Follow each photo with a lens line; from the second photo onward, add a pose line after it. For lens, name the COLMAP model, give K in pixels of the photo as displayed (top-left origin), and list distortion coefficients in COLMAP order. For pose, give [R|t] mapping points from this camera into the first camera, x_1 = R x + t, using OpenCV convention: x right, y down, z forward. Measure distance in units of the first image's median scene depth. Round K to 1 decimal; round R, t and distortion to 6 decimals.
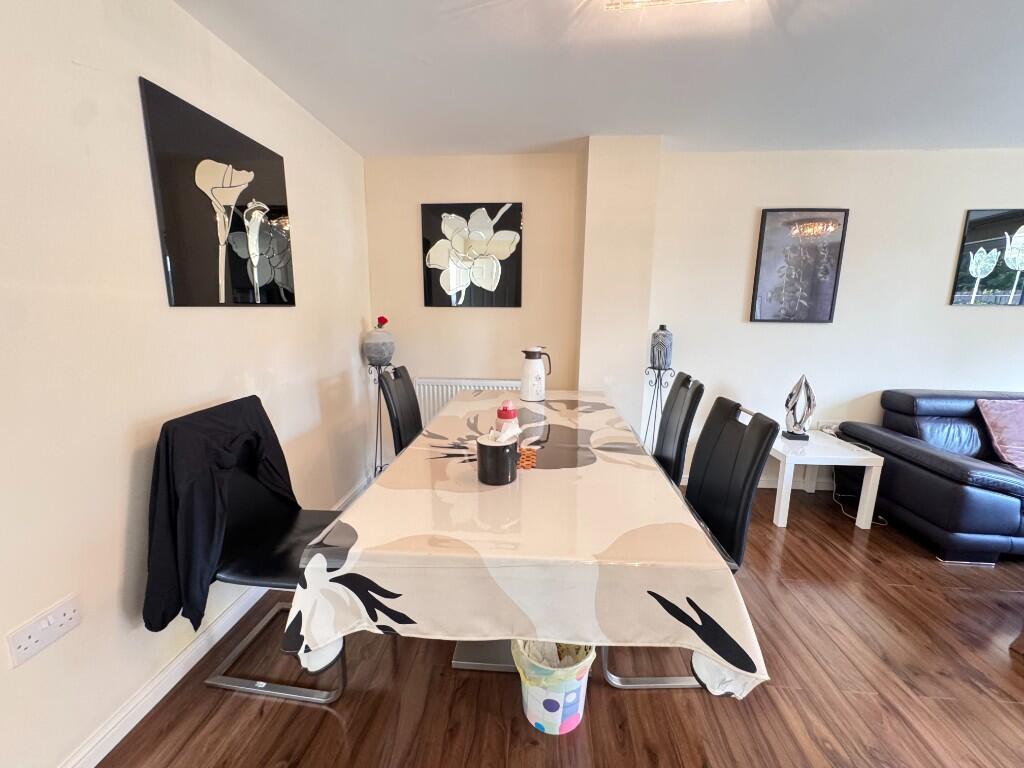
lens RADIAL K [[410.9, 0, 515.1], [0, 410.9, 381.6], [0, 0, 1]] dist [-0.003589, 0.000574]
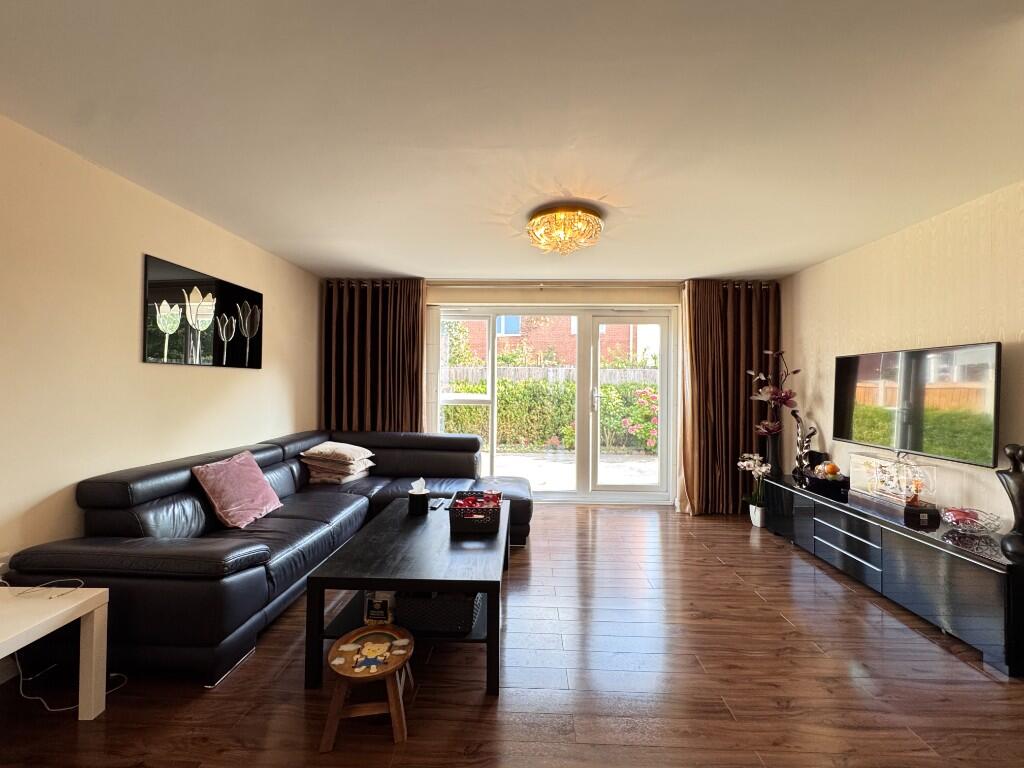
lens RADIAL K [[410.9, 0, 512.9], [0, 410.9, 381.9], [0, 0, 1]] dist [-0.003589, 0.000574]
pose [[-0.039535, -0.000713, 0.999218, 0.213426], [0.164650, 0.986326, 0.007218, -0.032031], [-0.985559, 0.164806, -0.038877, 0.320067]]
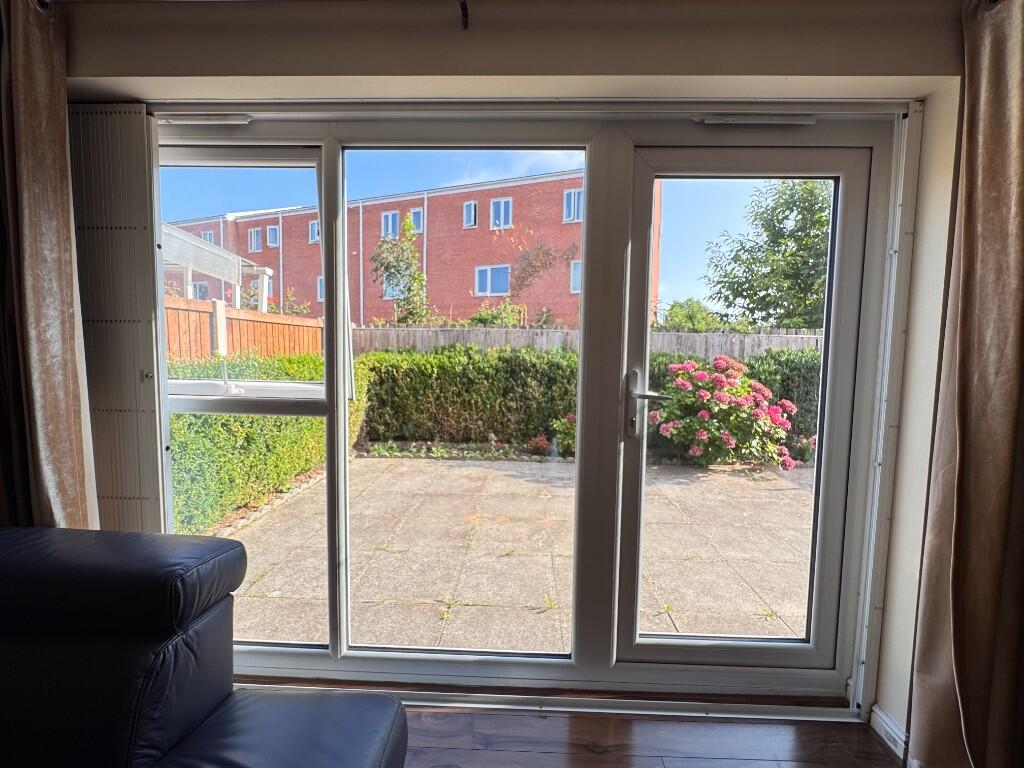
lens RADIAL K [[410.9, 0, 511.8], [0, 410.9, 383.0], [0, 0, 1]] dist [-0.003589, 0.000574]
pose [[-0.042698, -0.080503, 0.995839, 1.363221], [0.157525, 0.983739, 0.086279, 0.002171], [-0.986591, 0.160553, -0.029323, 0.111832]]
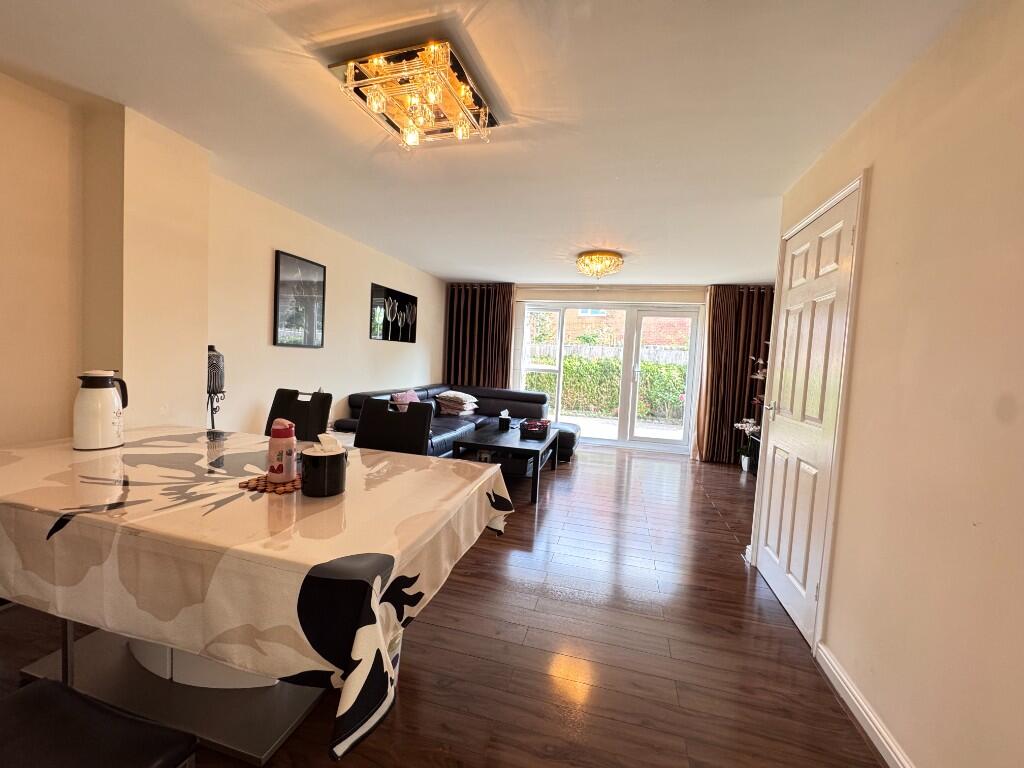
lens RADIAL K [[410.9, 0, 510.0], [0, 410.9, 382.8], [0, 0, 1]] dist [-0.003589, 0.000574]
pose [[0.186895, -0.056923, 0.980729, -0.477319], [0.121536, 0.991990, 0.034415, -0.002574], [-0.974833, 0.112762, 0.192317, 0.177370]]
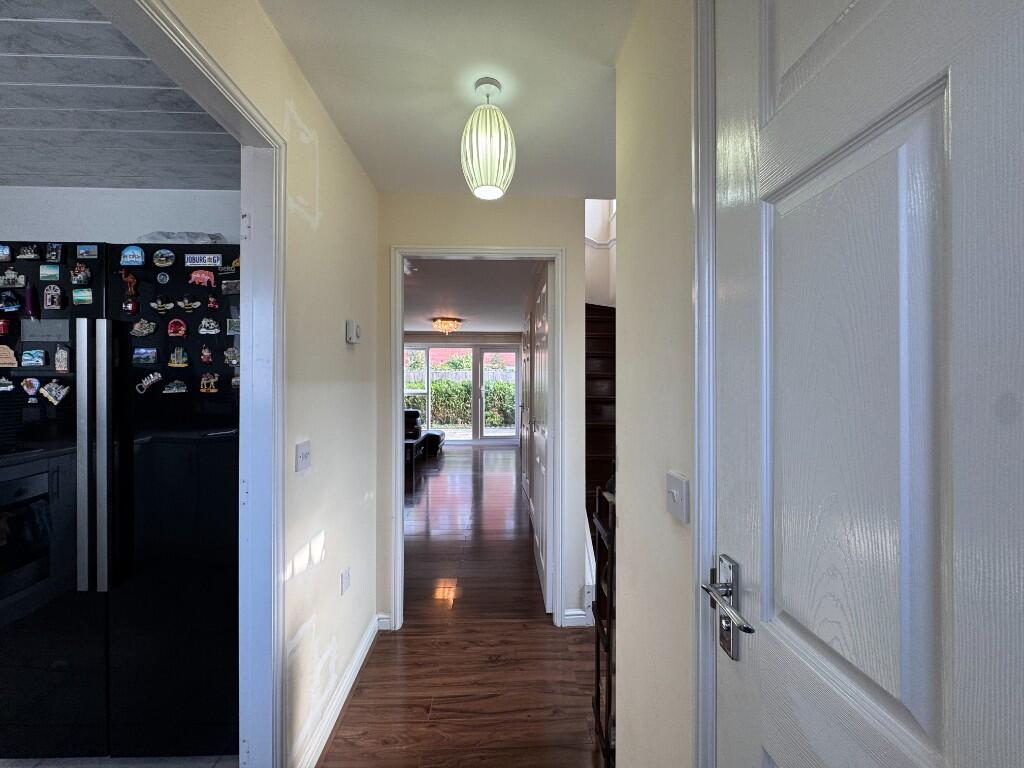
lens RADIAL K [[410.9, 0, 508.8], [0, 410.9, 381.8], [0, 0, 1]] dist [-0.003589, 0.000574]
pose [[-0.102118, -0.008742, 0.994734, -1.391335], [0.170944, 0.984932, 0.026205, -0.019713], [-0.979975, 0.172720, -0.099085, 0.026294]]
